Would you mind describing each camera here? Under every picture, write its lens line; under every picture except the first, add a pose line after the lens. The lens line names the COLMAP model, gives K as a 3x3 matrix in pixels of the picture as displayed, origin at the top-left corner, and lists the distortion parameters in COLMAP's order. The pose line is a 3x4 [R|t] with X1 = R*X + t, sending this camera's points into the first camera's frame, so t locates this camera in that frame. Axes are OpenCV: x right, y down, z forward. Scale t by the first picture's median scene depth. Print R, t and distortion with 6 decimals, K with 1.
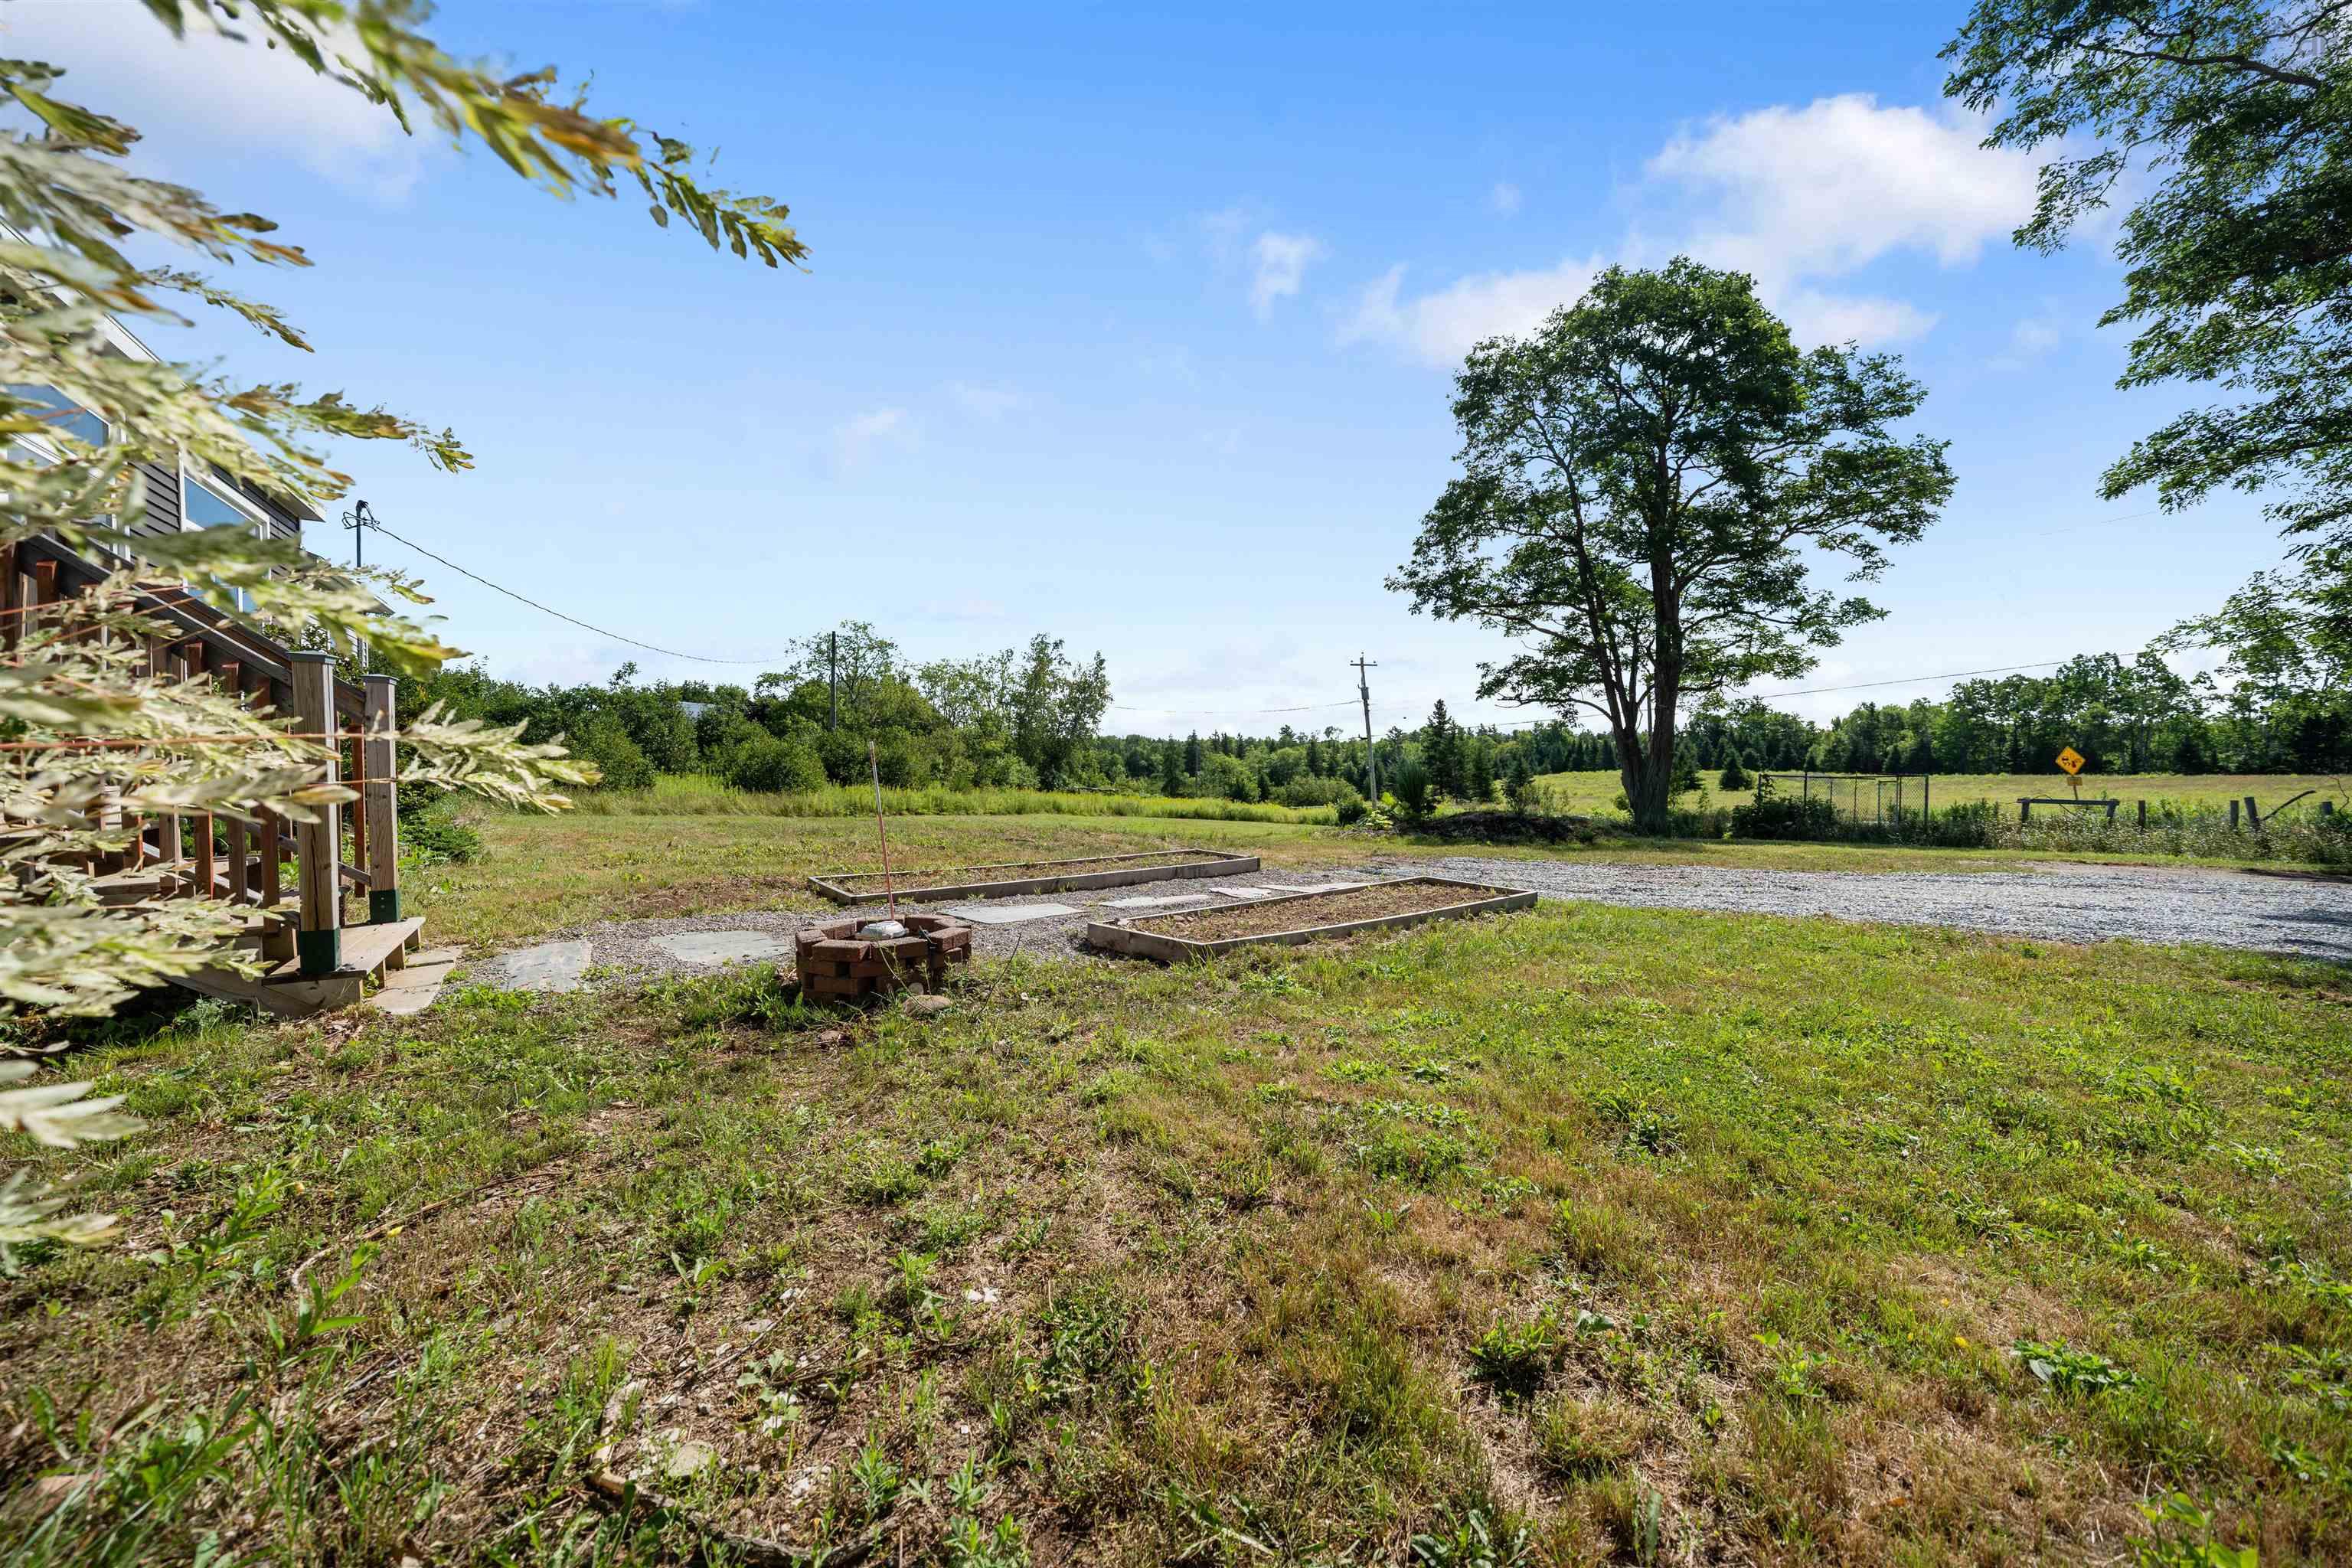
lens RADIAL K [[907.5, 0, 1167.3], [0, 907.5, 788.8], [0, 0, 1]] dist [-0.003038, 0.000244]
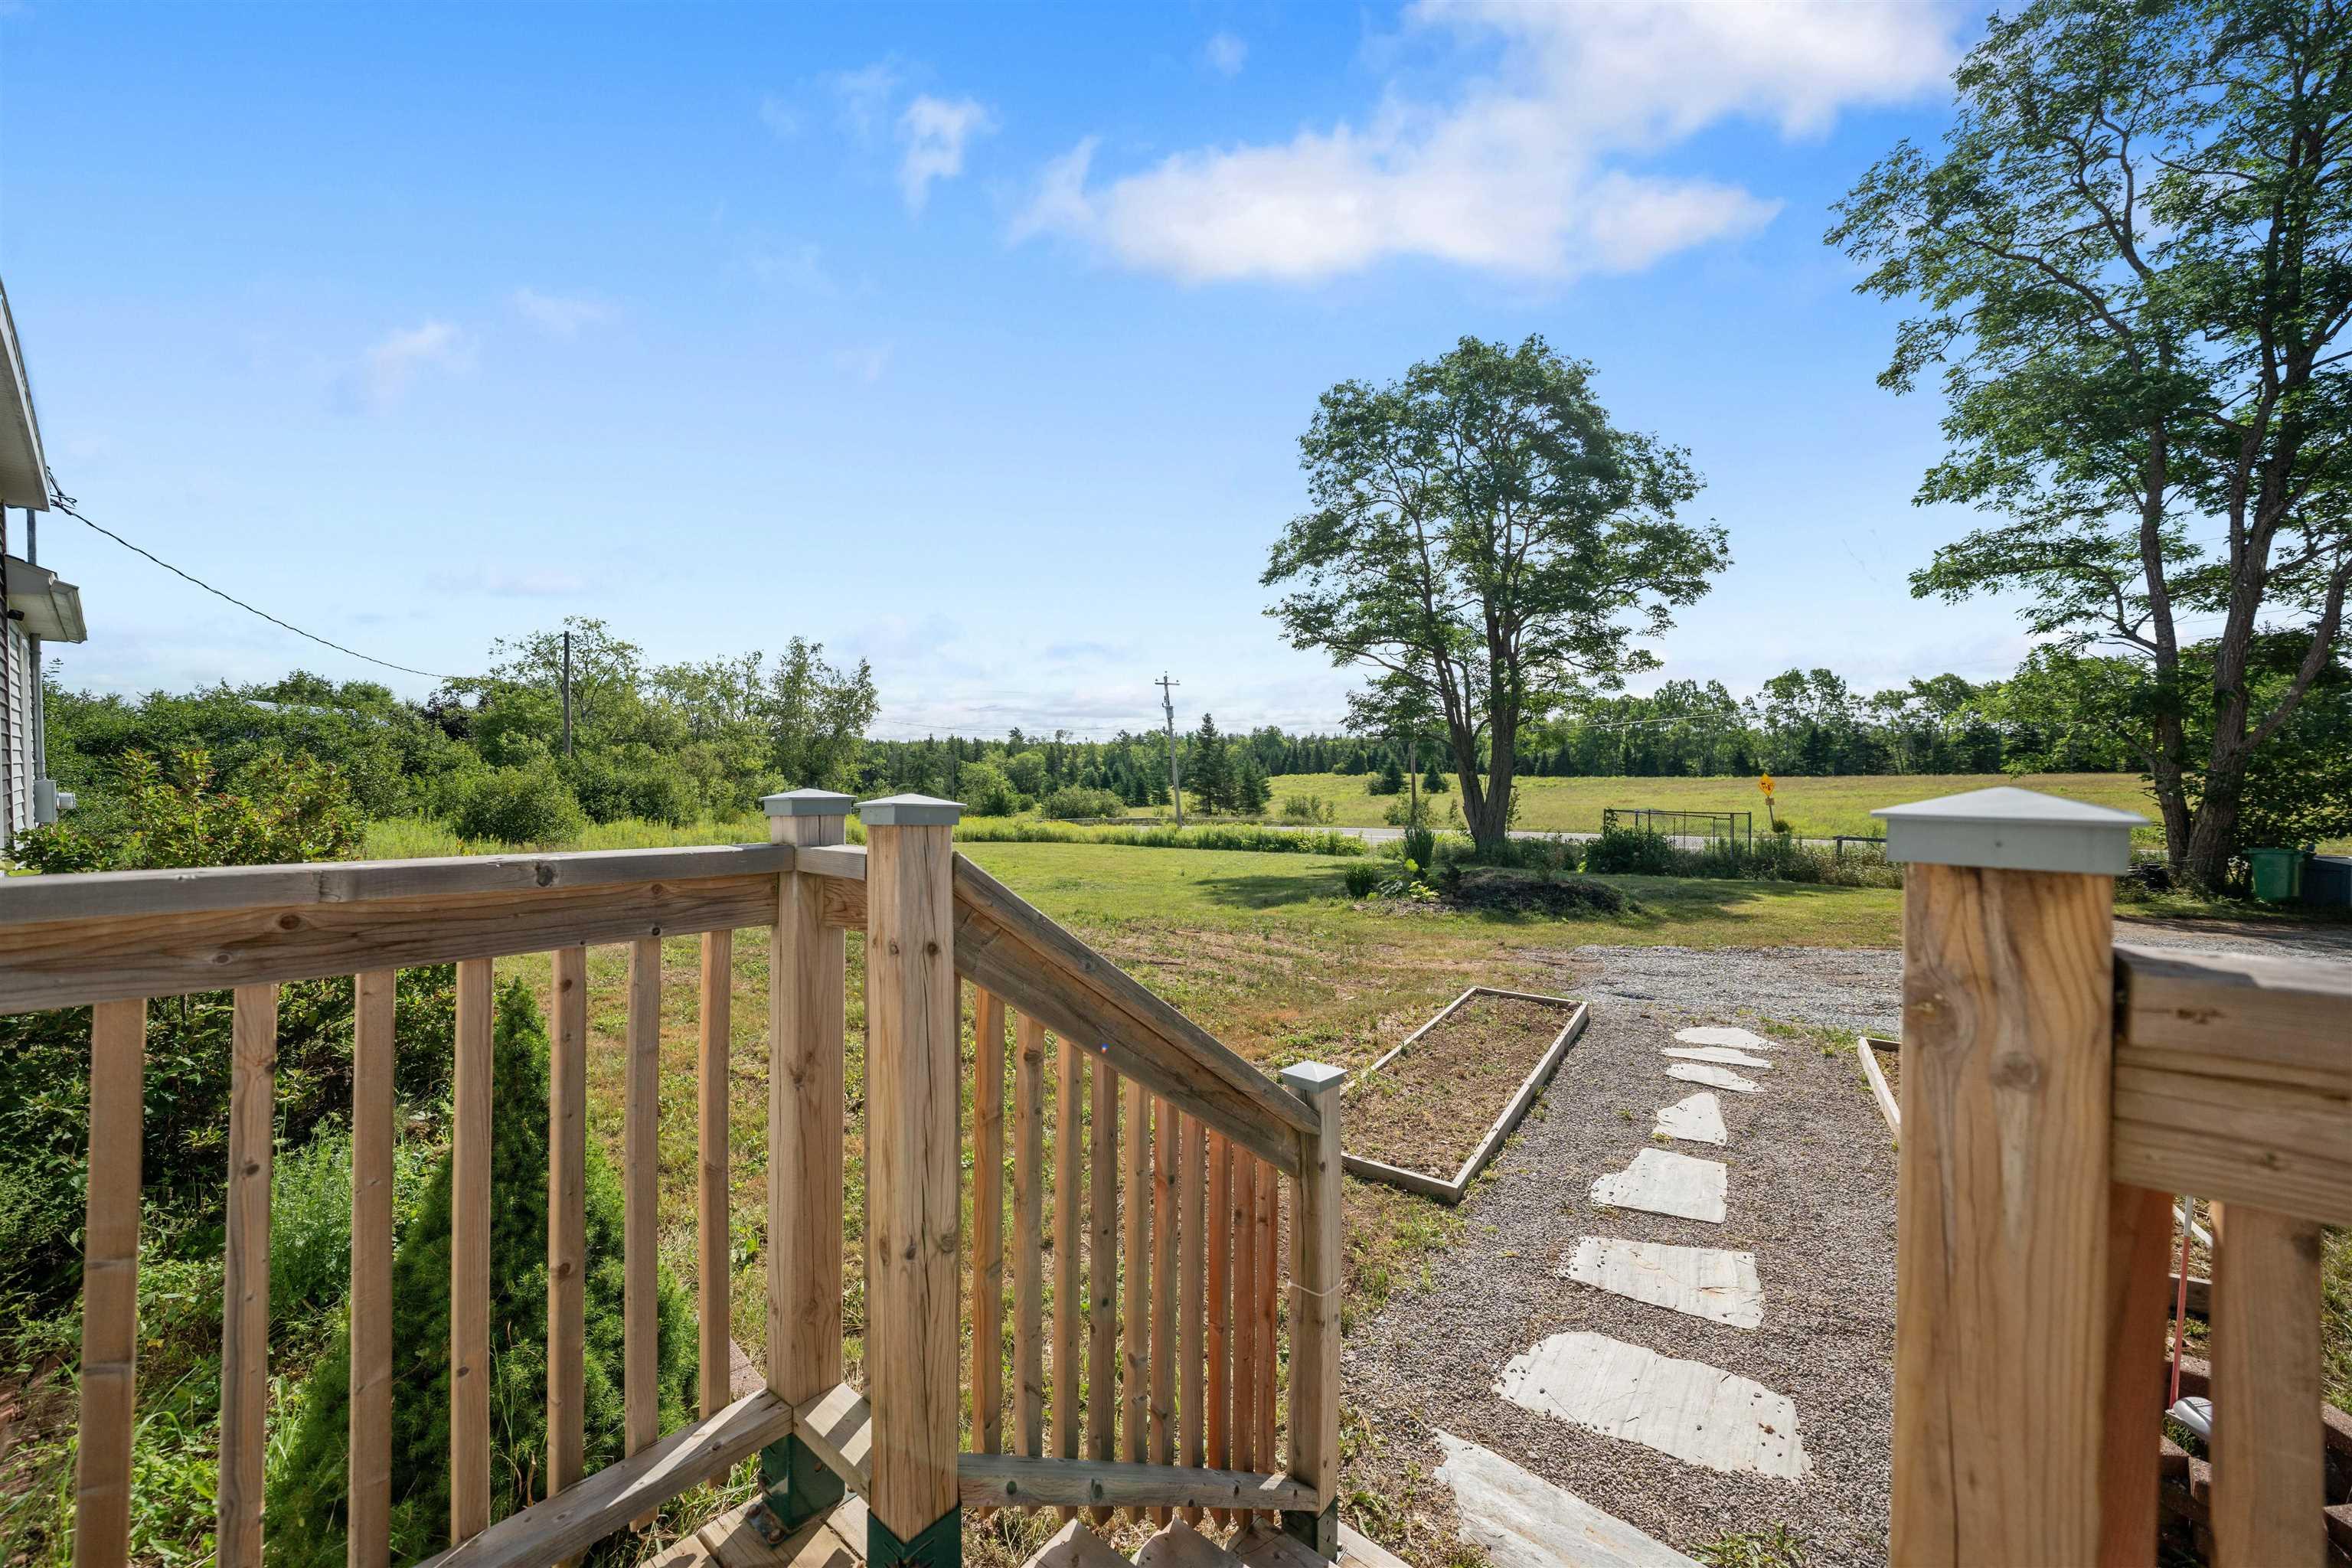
lens RADIAL K [[907.5, 0, 1167.3], [0, 907.5, 788.8], [0, 0, 1]] dist [-0.003038, 0.000244]
pose [[0.950482, -0.012902, 0.310512, -0.087639], [0.012384, 0.999917, 0.003639, -0.022298], [-0.310533, 0.000386, 0.950563, 0.043275]]
